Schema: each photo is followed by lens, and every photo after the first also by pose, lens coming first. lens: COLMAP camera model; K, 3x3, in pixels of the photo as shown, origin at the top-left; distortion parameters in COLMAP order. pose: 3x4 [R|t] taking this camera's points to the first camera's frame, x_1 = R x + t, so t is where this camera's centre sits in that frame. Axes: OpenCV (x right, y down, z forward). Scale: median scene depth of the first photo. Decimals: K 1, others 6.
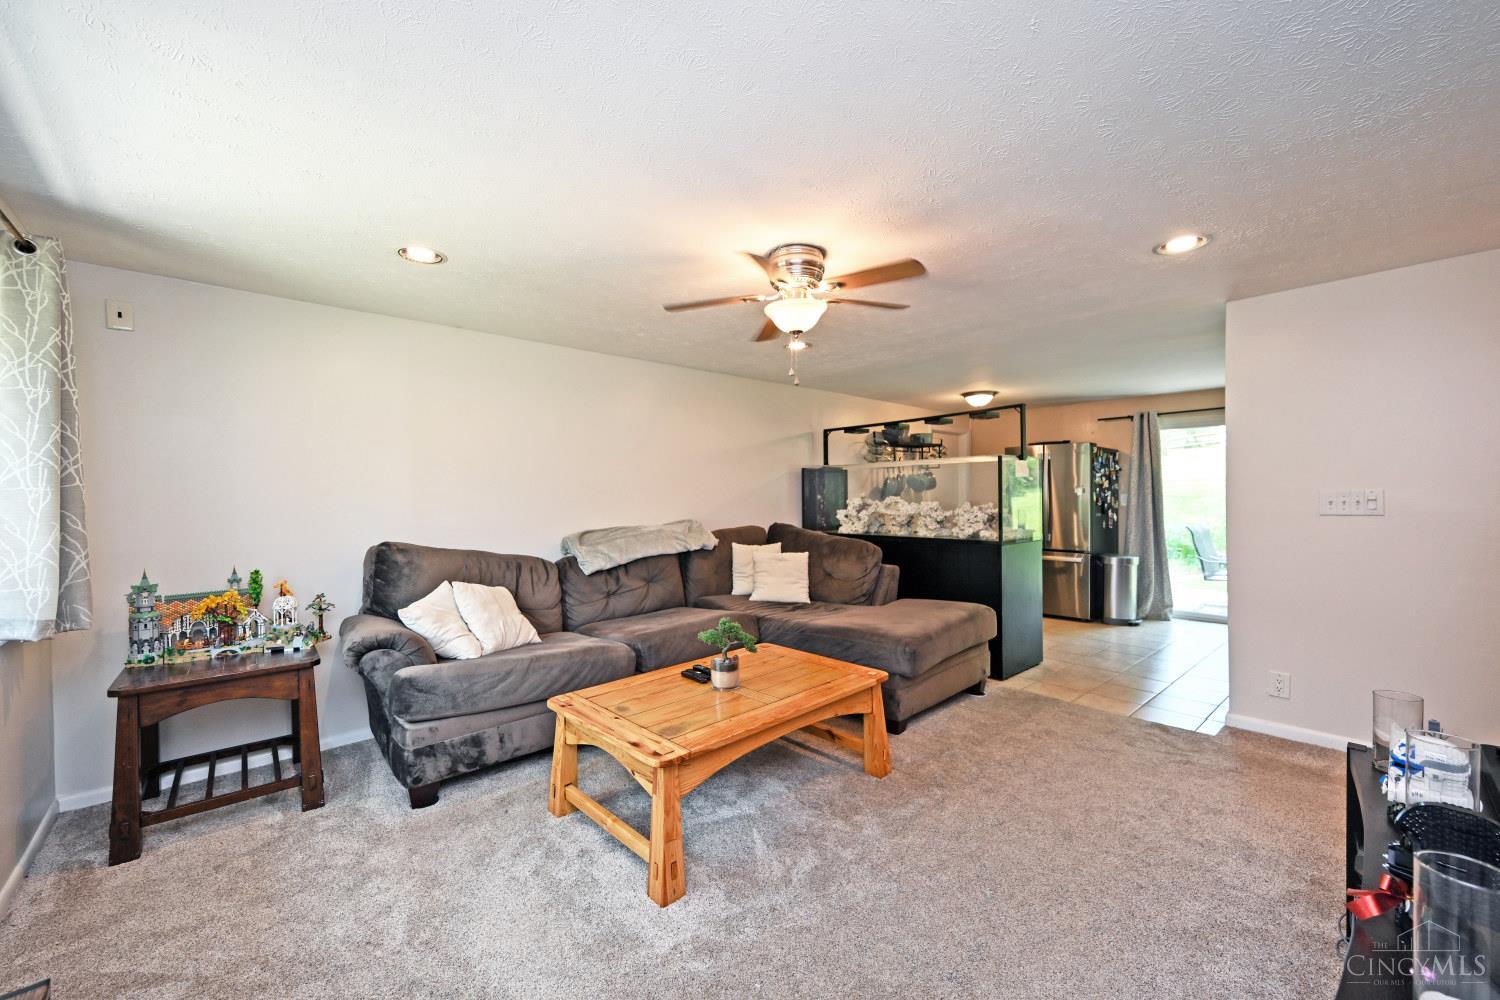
lens RADIAL K [[602.3, 0, 742.0], [0, 602.3, 498.3], [0, 0, 1]] dist [0.016462, -0.000350]
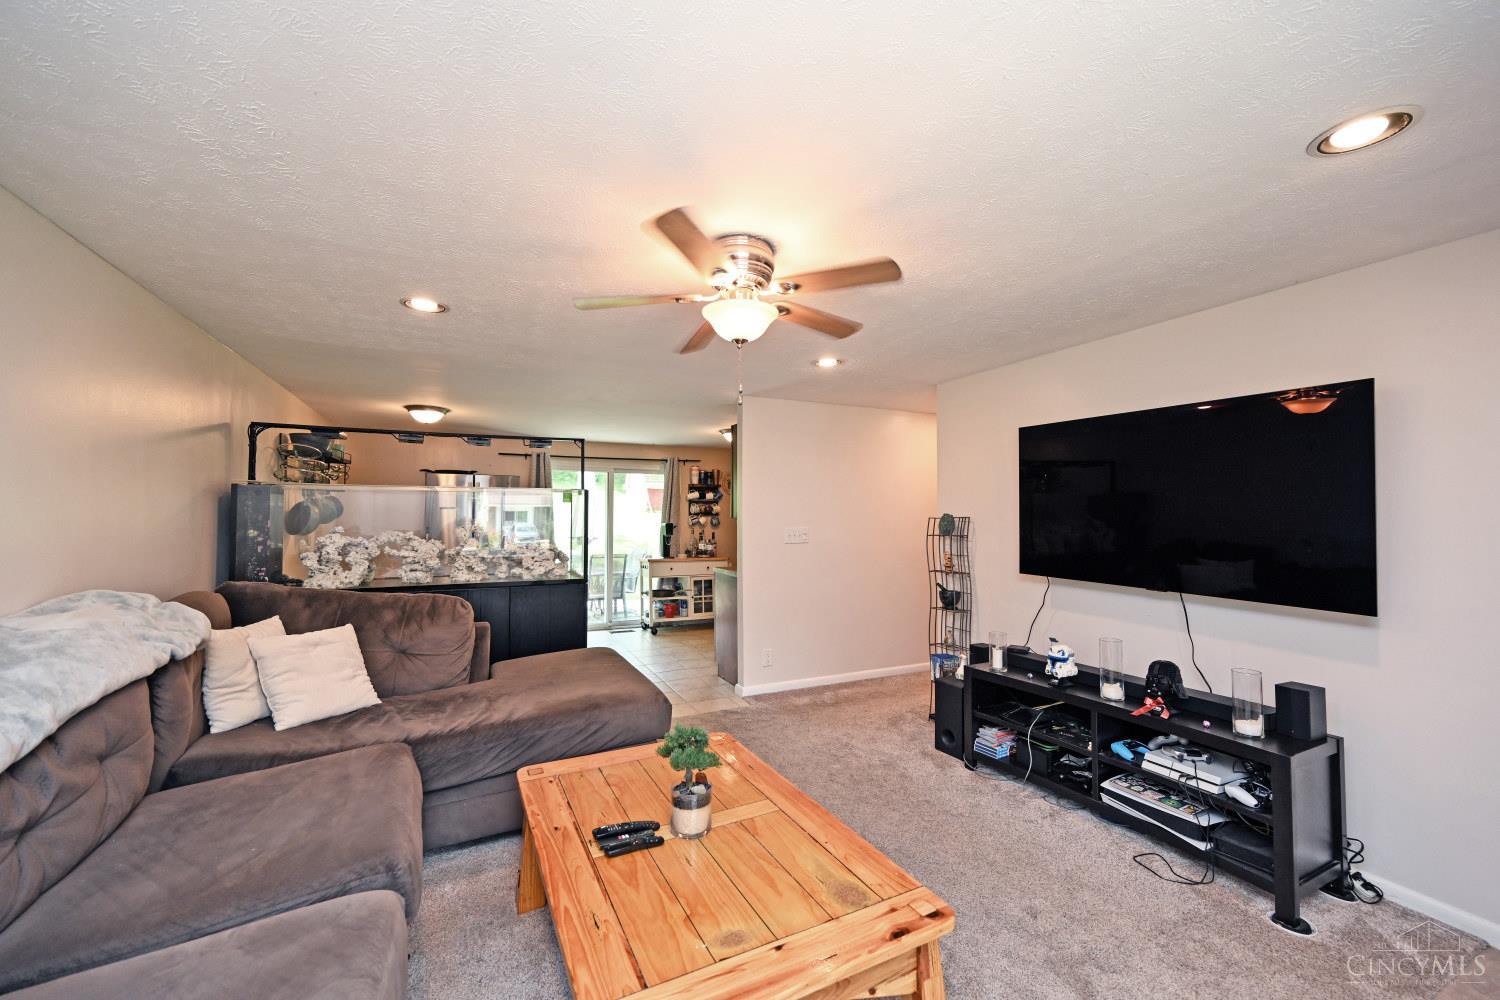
lens RADIAL K [[602.3, 0, 742.3], [0, 602.3, 508.5], [0, 0, 1]] dist [0.016462, -0.000350]
pose [[0.287598, 0.025464, 0.957413, -0.375117], [0.000388, 0.999643, -0.026704, -0.013417], [-0.957751, 0.008052, 0.287485, 0.425648]]
